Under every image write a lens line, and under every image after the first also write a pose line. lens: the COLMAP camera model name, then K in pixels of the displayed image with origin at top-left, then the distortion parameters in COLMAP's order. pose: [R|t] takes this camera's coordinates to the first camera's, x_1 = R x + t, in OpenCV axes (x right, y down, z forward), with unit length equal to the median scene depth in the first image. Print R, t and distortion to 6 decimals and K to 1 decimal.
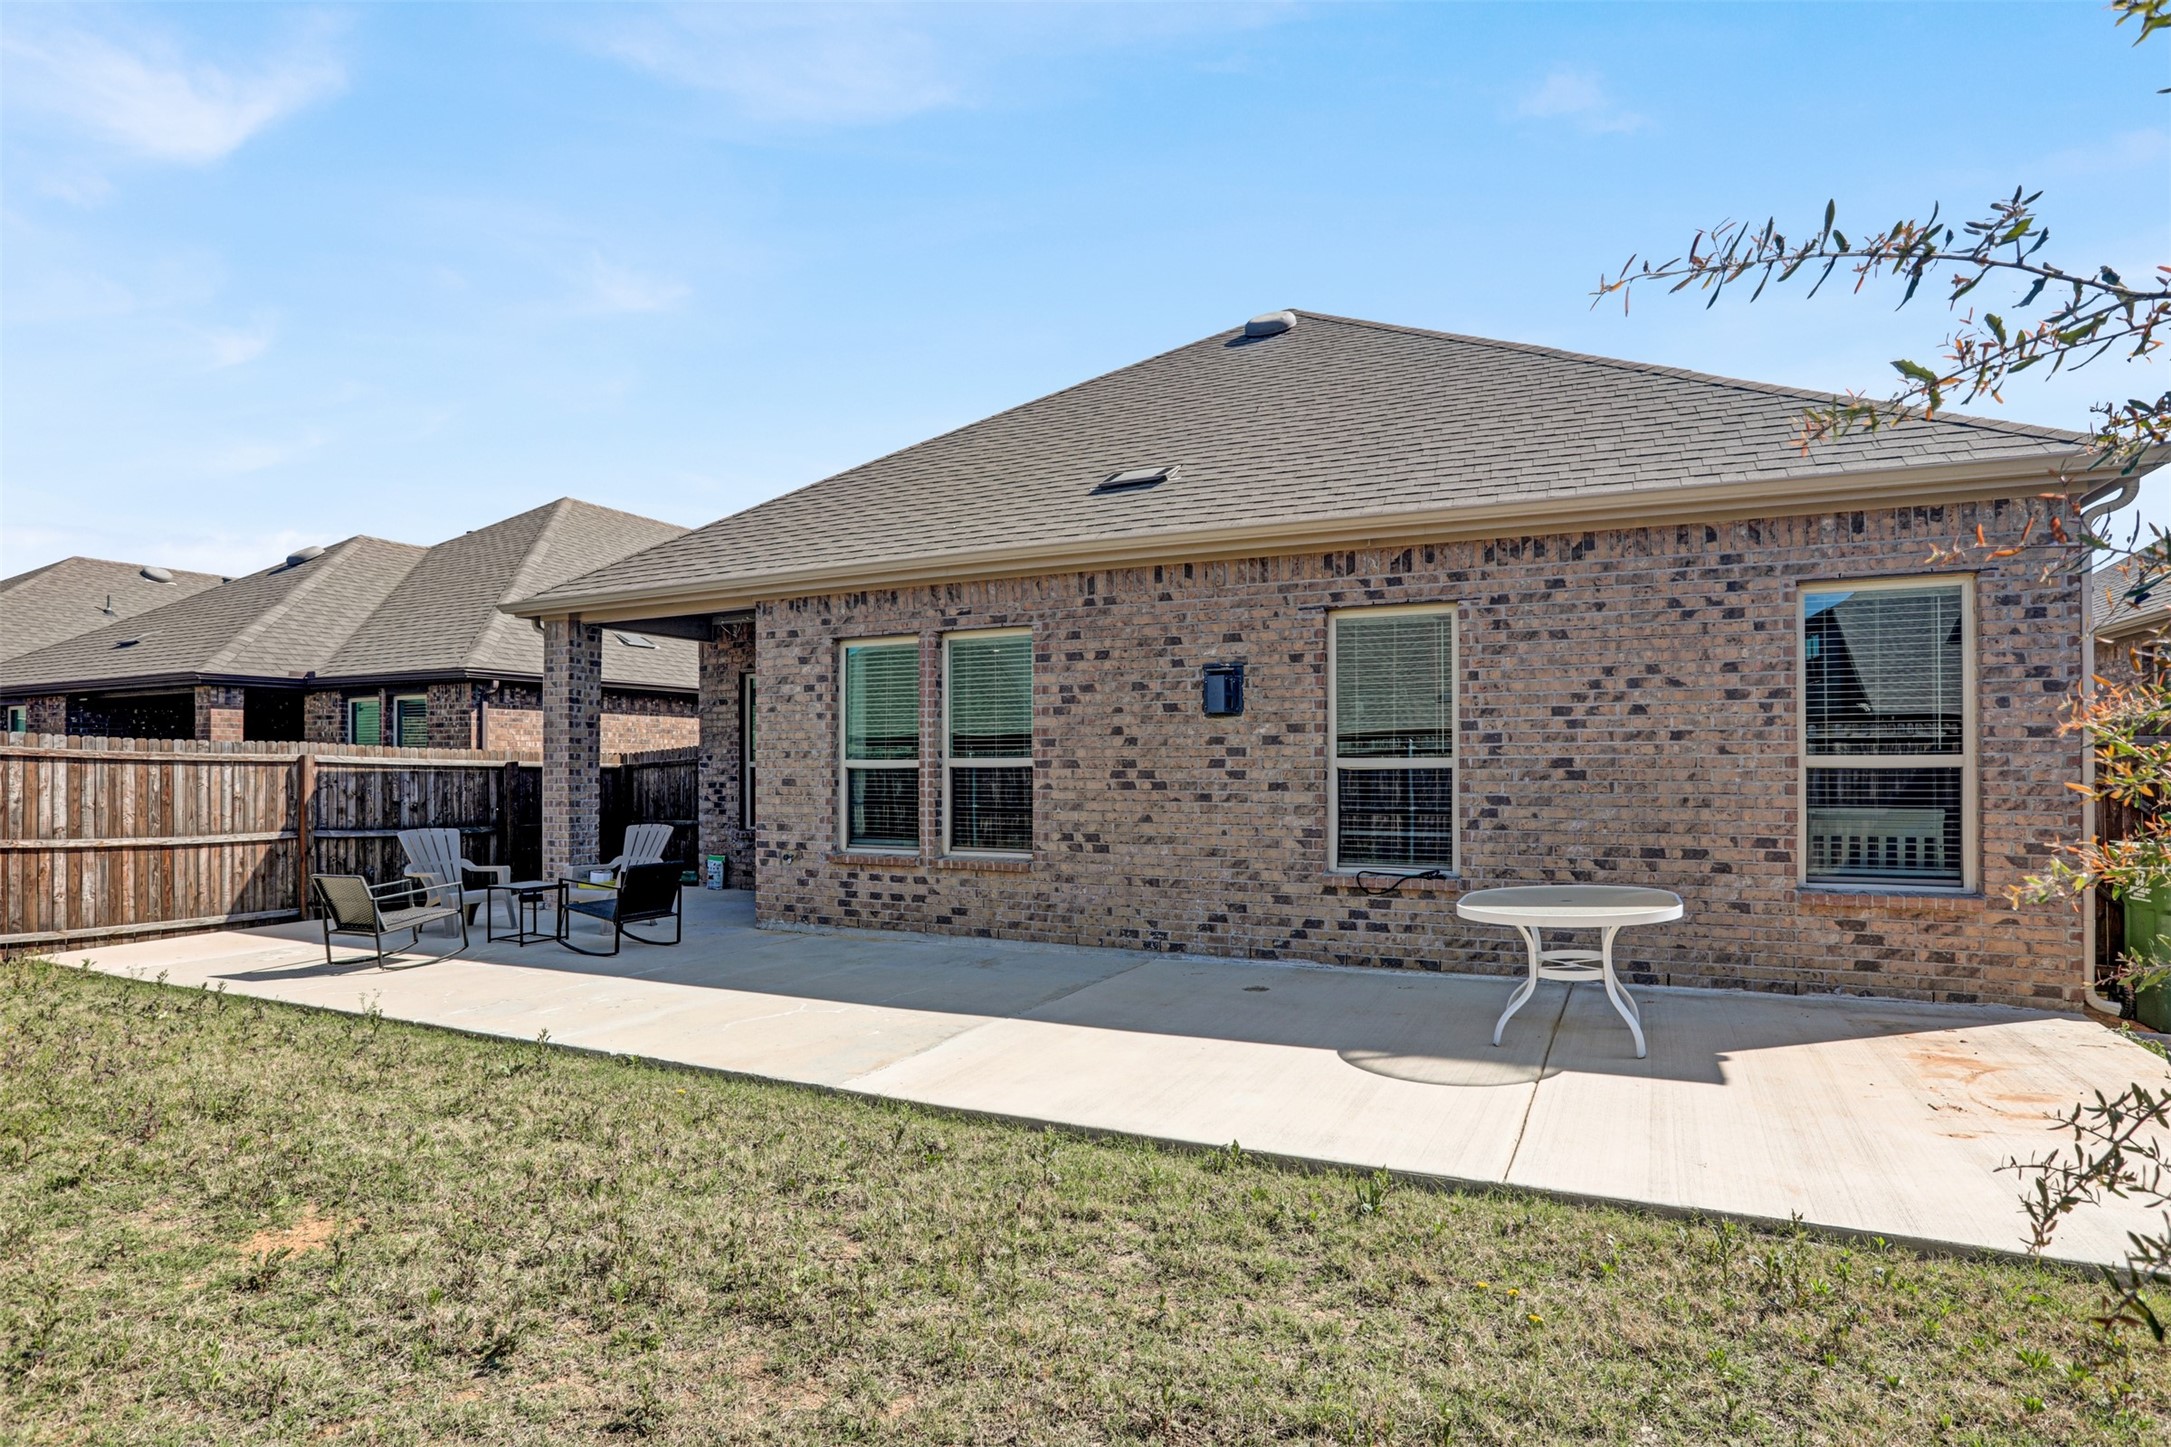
lens RADIAL K [[1099.4, 0, 1165.5], [0, 1099.4, 766.1], [0, 0, 1]] dist [-0.064901, 0.026662]
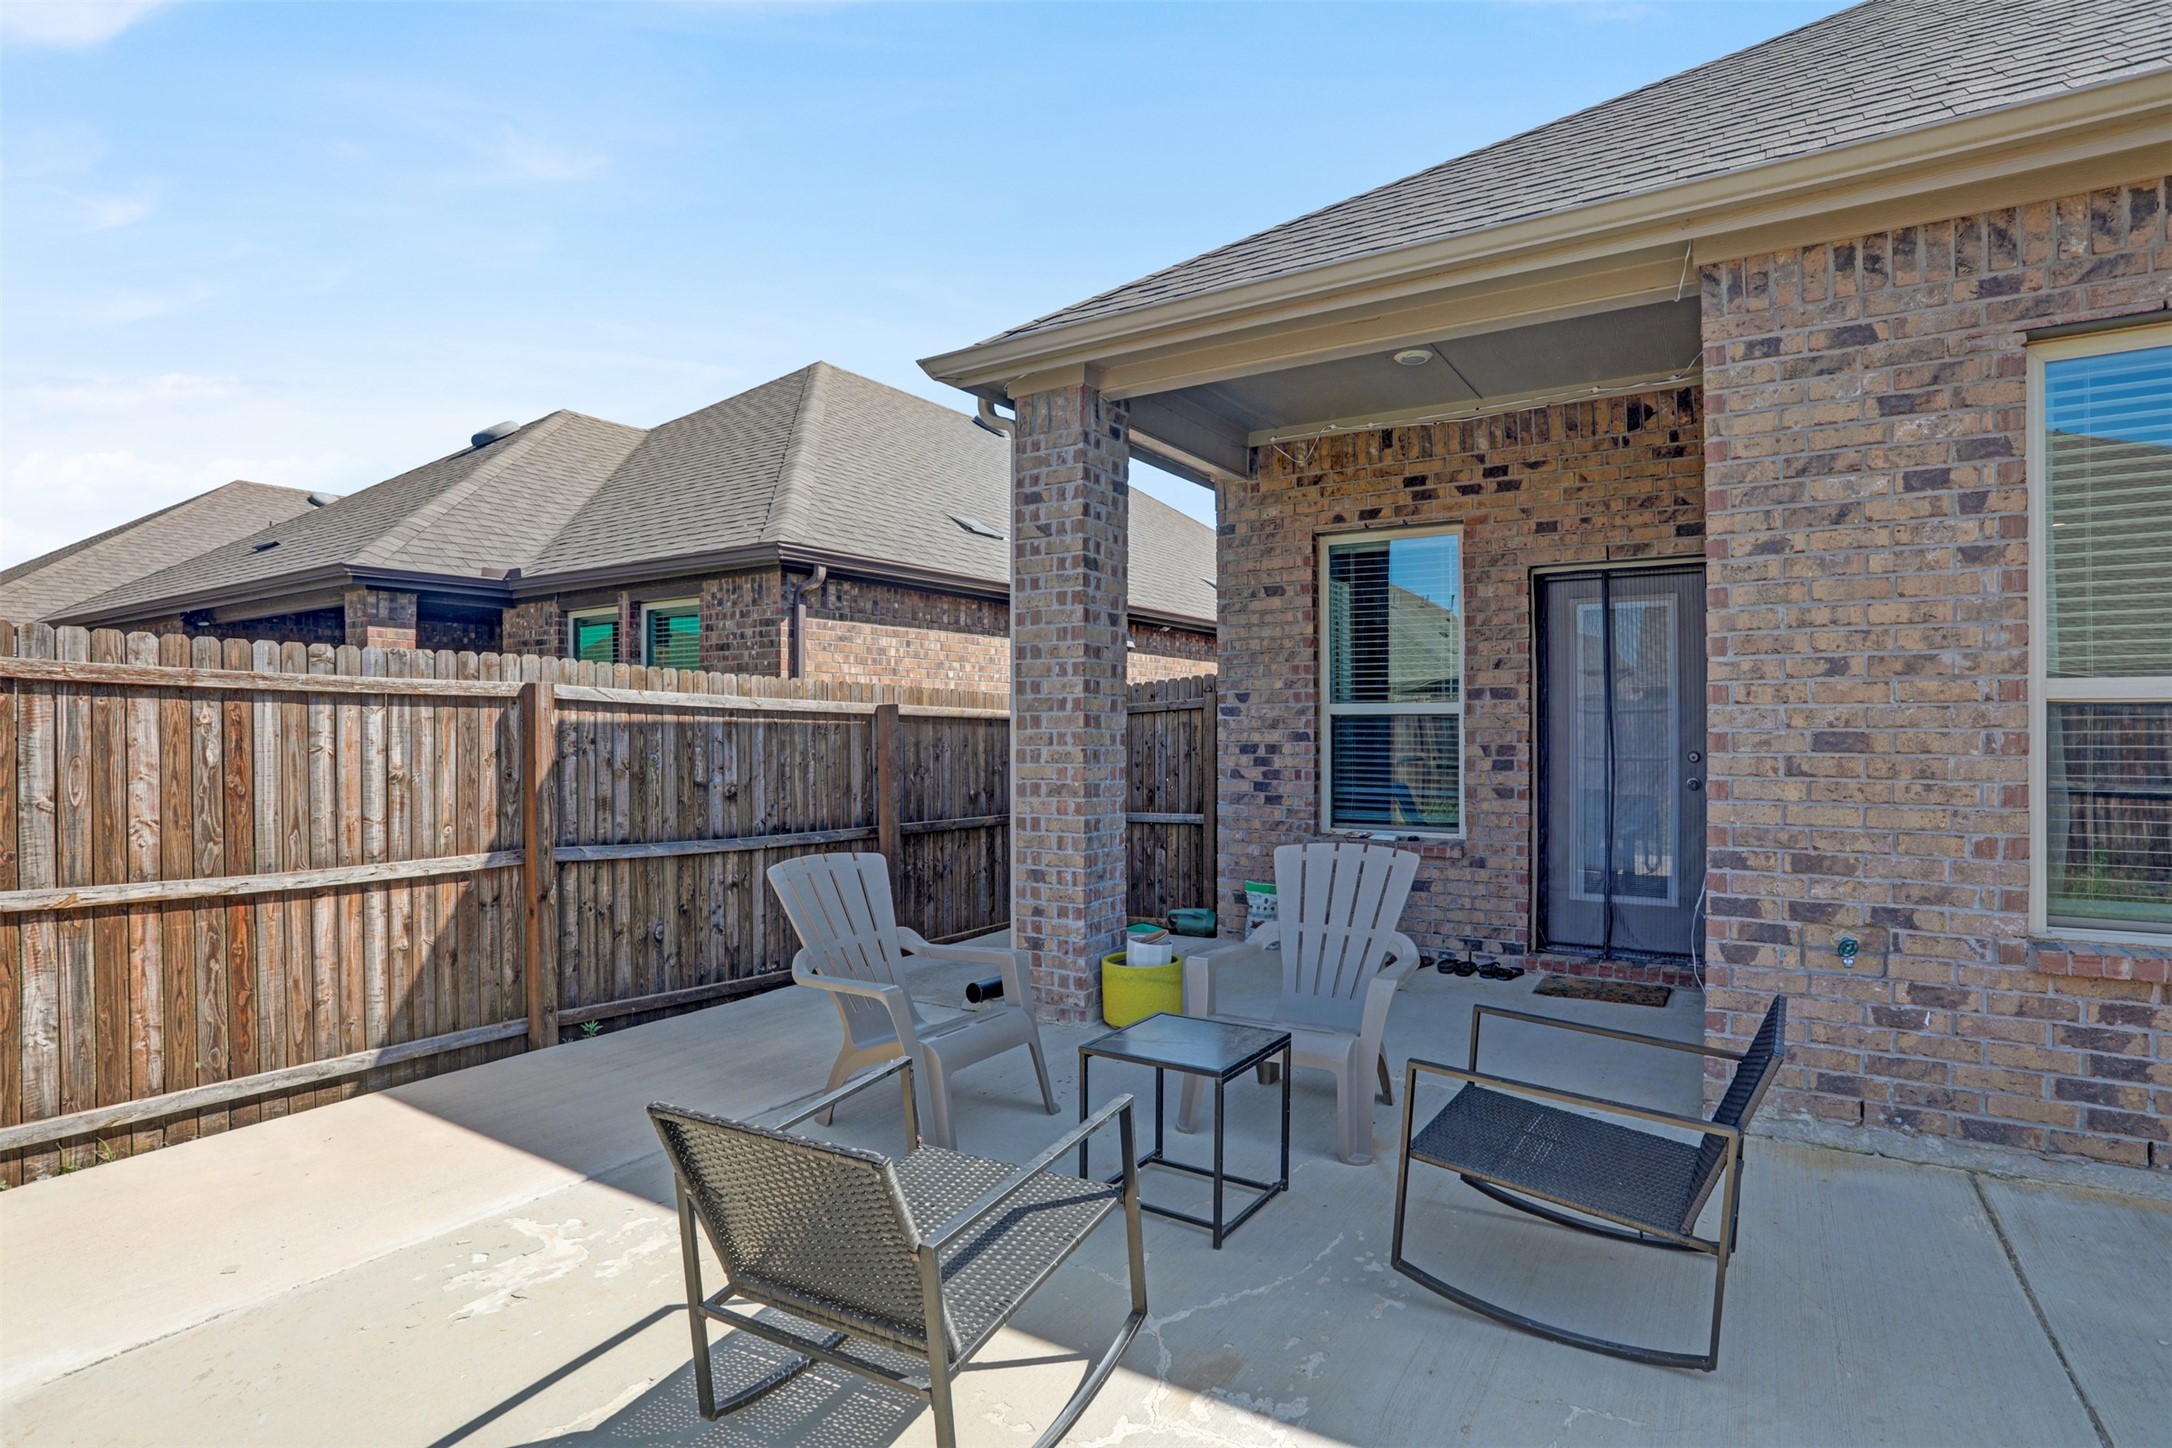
lens RADIAL K [[1099.9, 0, 1169.7], [0, 1099.9, 739.1], [0, 0, 1]] dist [-0.064901, 0.026662]
pose [[0.994406, -0.000058, -0.105629, -0.491936], [0.001072, 0.999954, 0.009548, 0.009384], [0.105624, -0.009608, 0.994360, 0.573192]]
